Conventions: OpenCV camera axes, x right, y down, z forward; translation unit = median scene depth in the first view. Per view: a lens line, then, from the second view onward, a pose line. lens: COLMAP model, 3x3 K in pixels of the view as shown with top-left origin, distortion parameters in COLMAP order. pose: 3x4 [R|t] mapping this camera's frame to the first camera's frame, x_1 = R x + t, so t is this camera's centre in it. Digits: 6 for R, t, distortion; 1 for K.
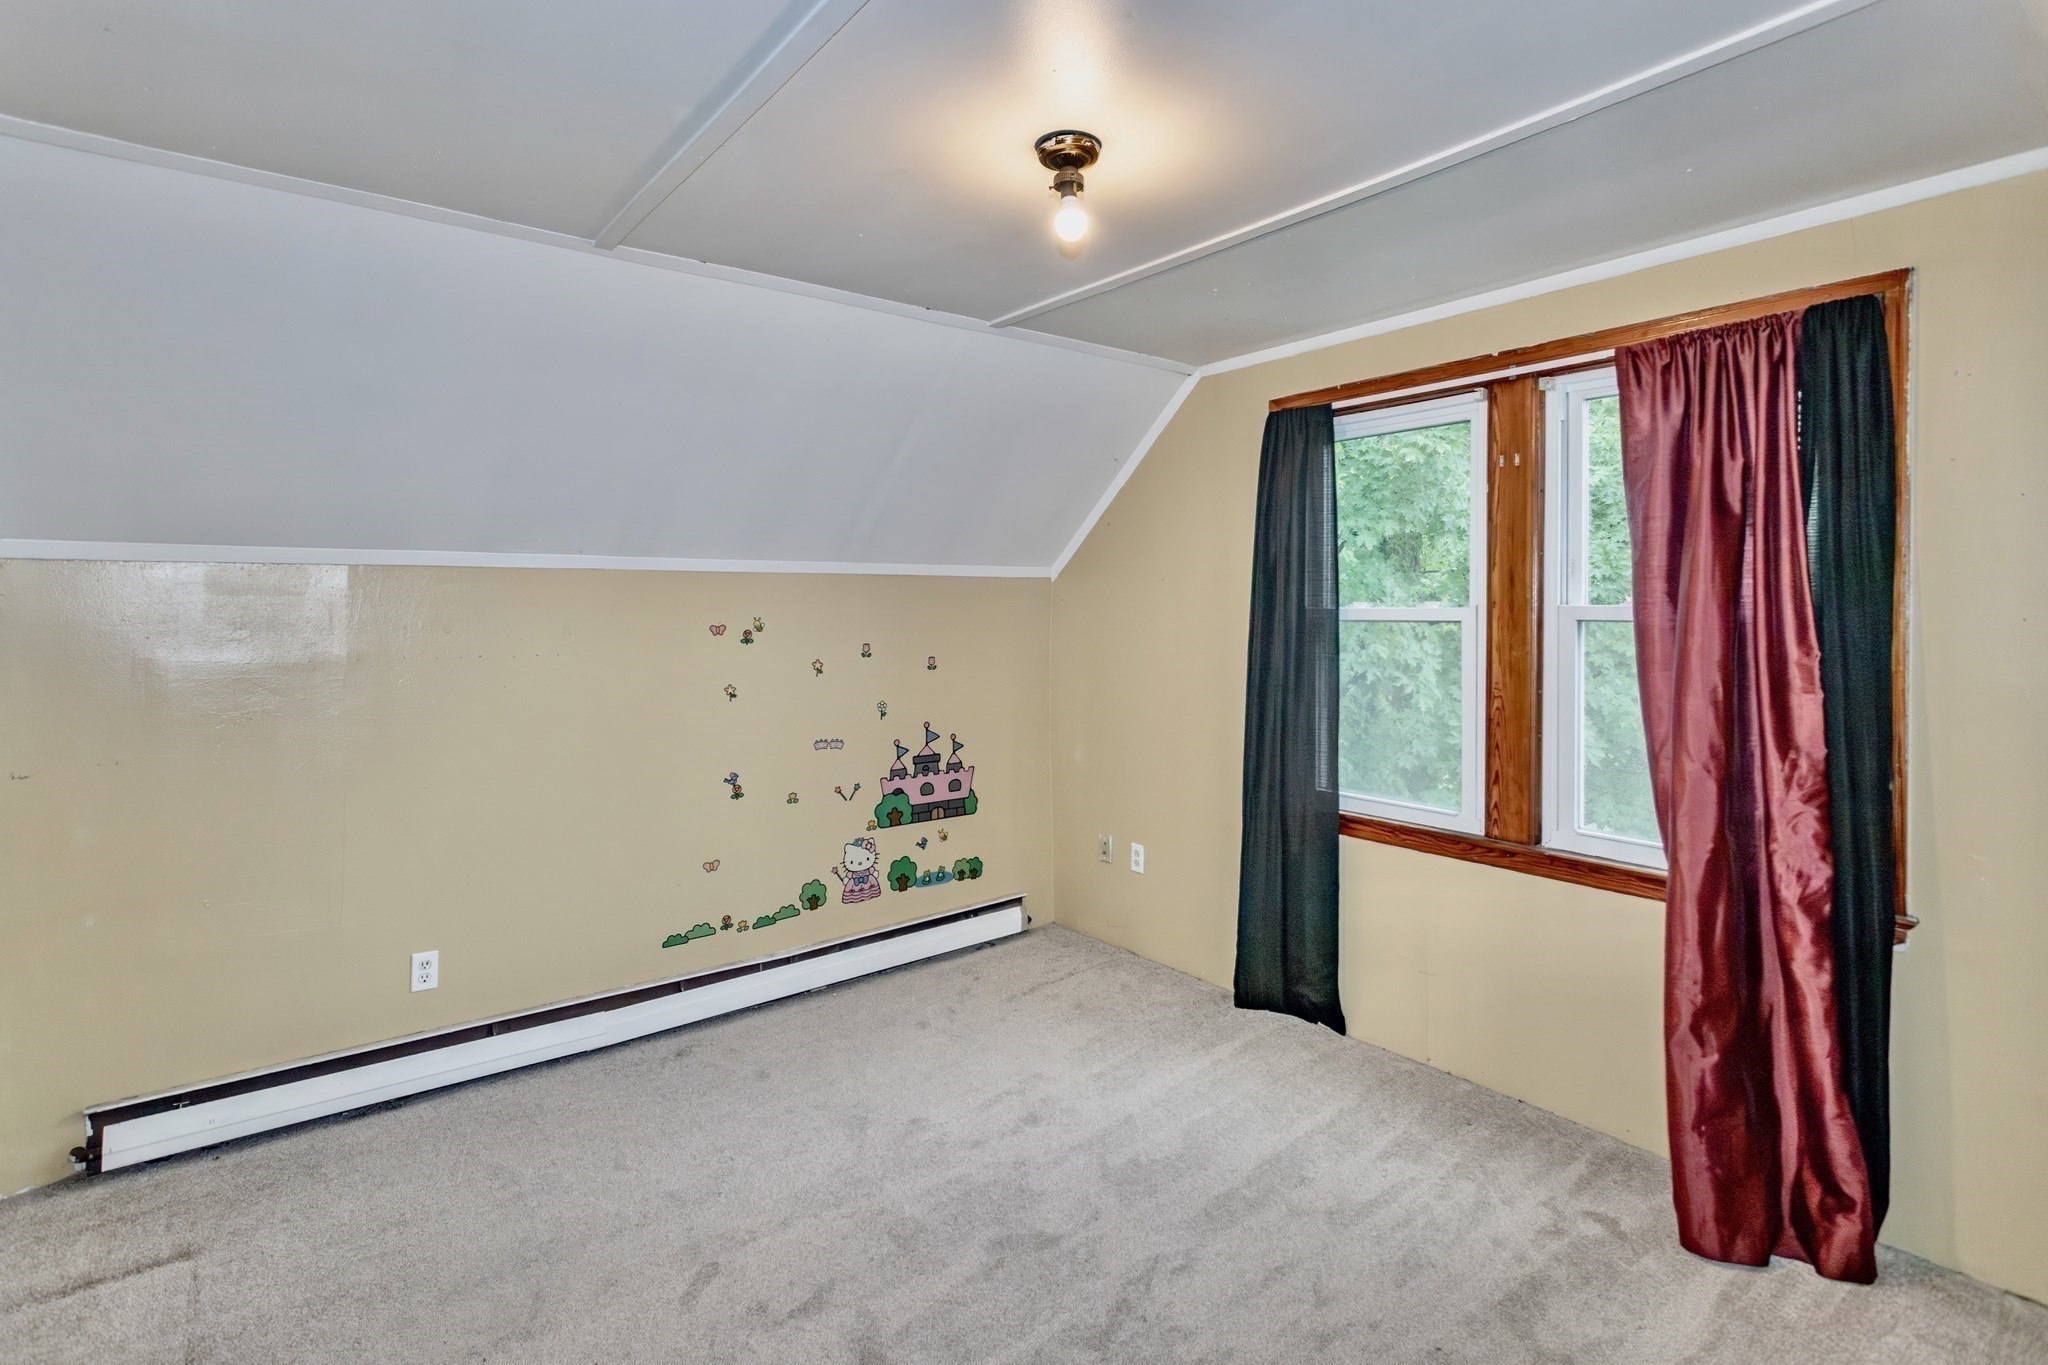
lens RADIAL K [[1003.4, 0, 994.1], [0, 1003.4, 617.0], [0, 0, 1]] dist [-0.001252, 0.000393]
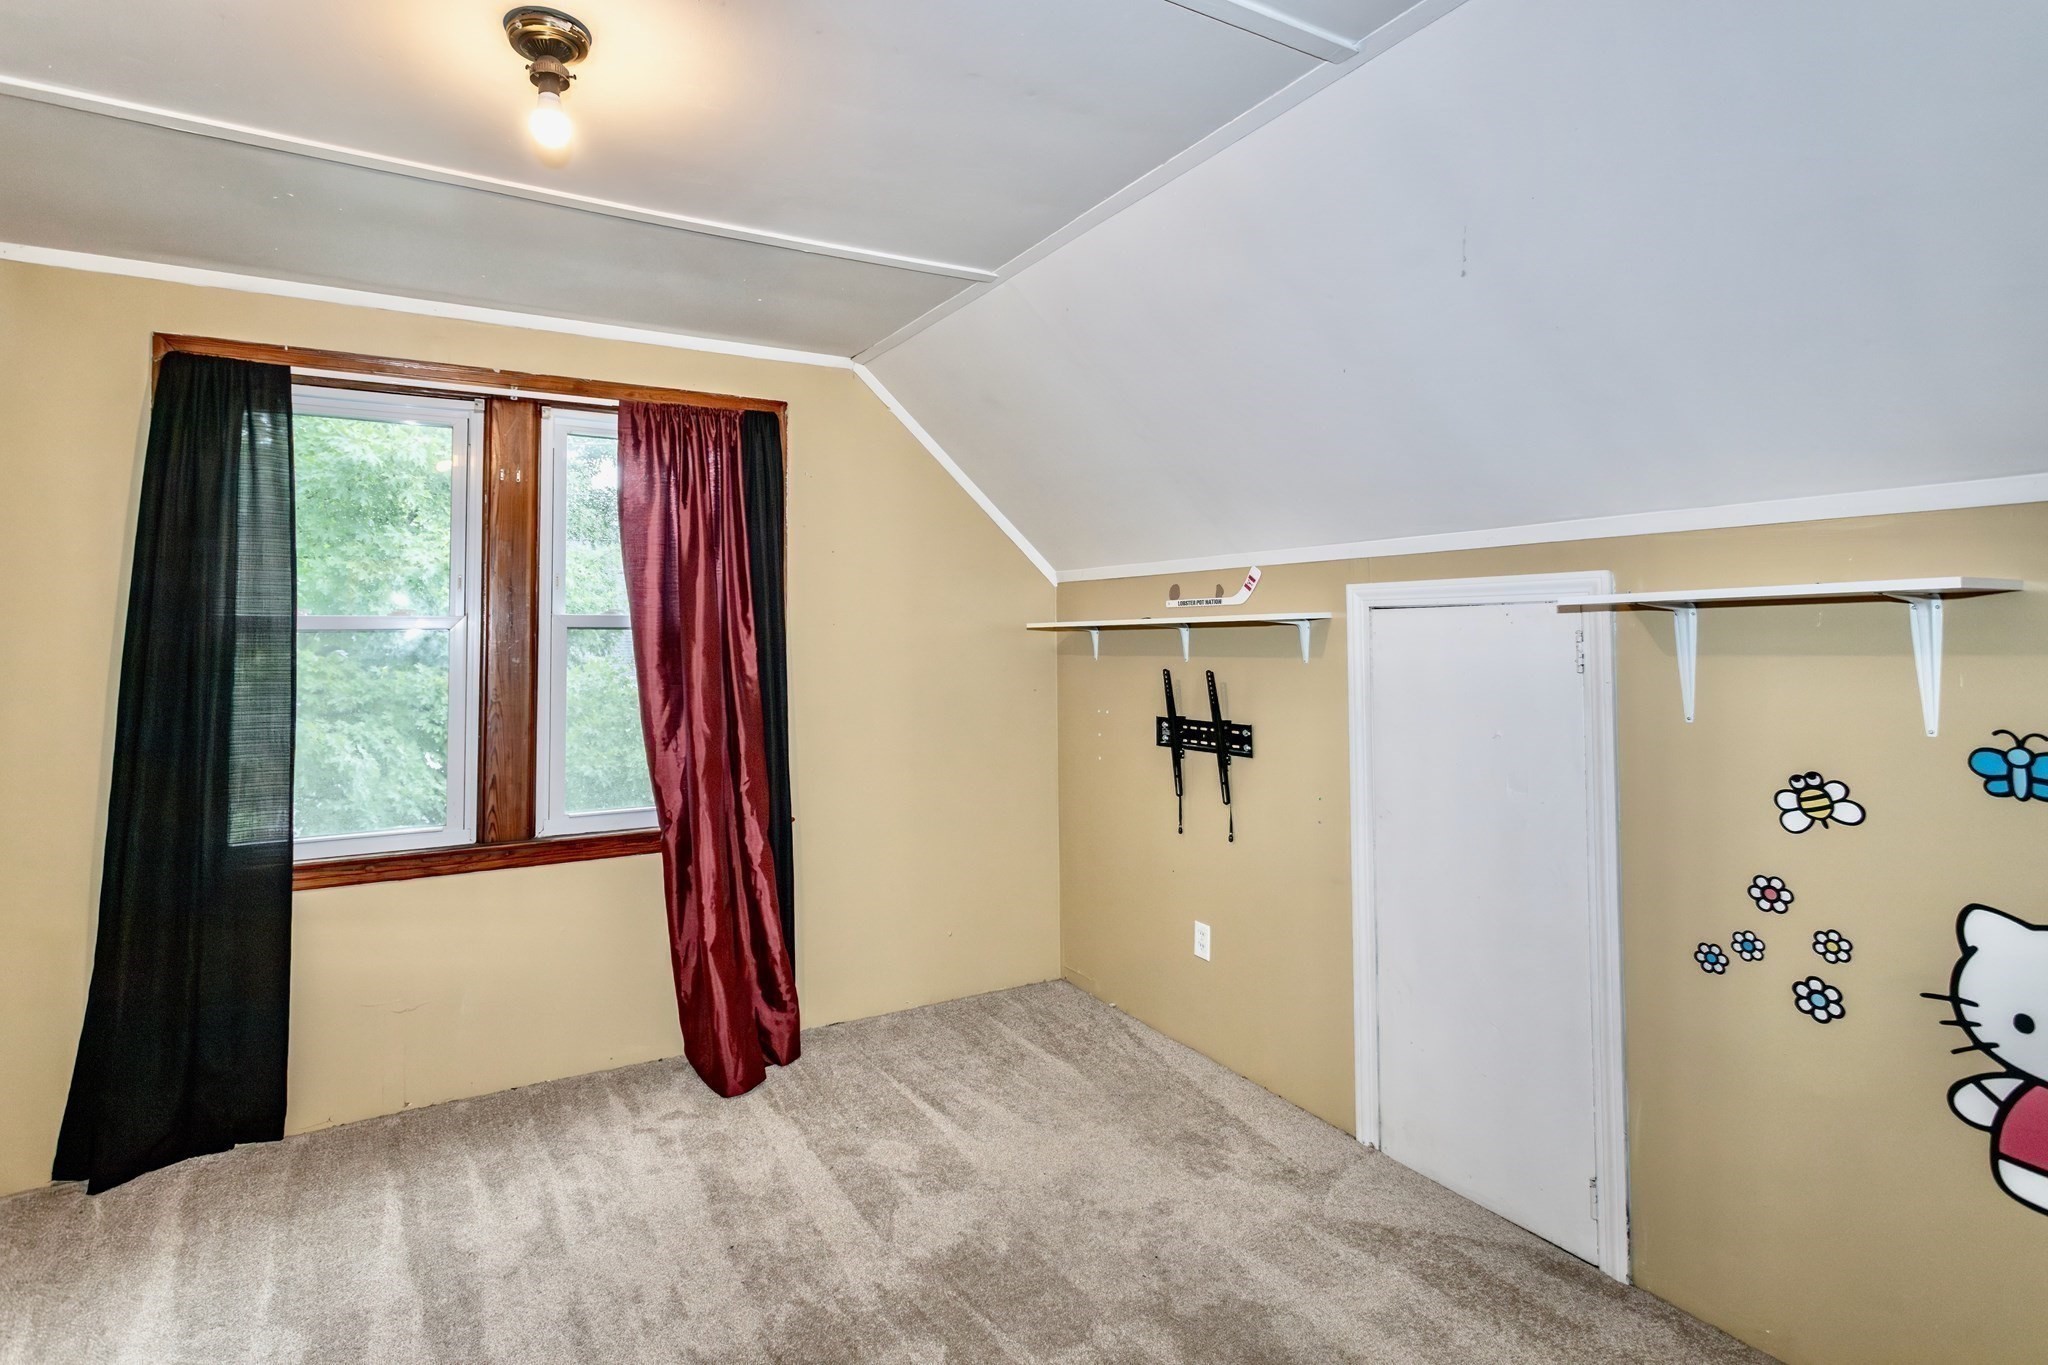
lens RADIAL K [[1003.4, 0, 994.1], [0, 1003.4, 617.0], [0, 0, 1]] dist [-0.001252, 0.000393]
pose [[0.124011, 0.019515, 0.992089, -0.491867], [0.015594, 0.999645, -0.021613, 0.024159], [-0.992158, 0.018150, 0.123663, 0.393301]]
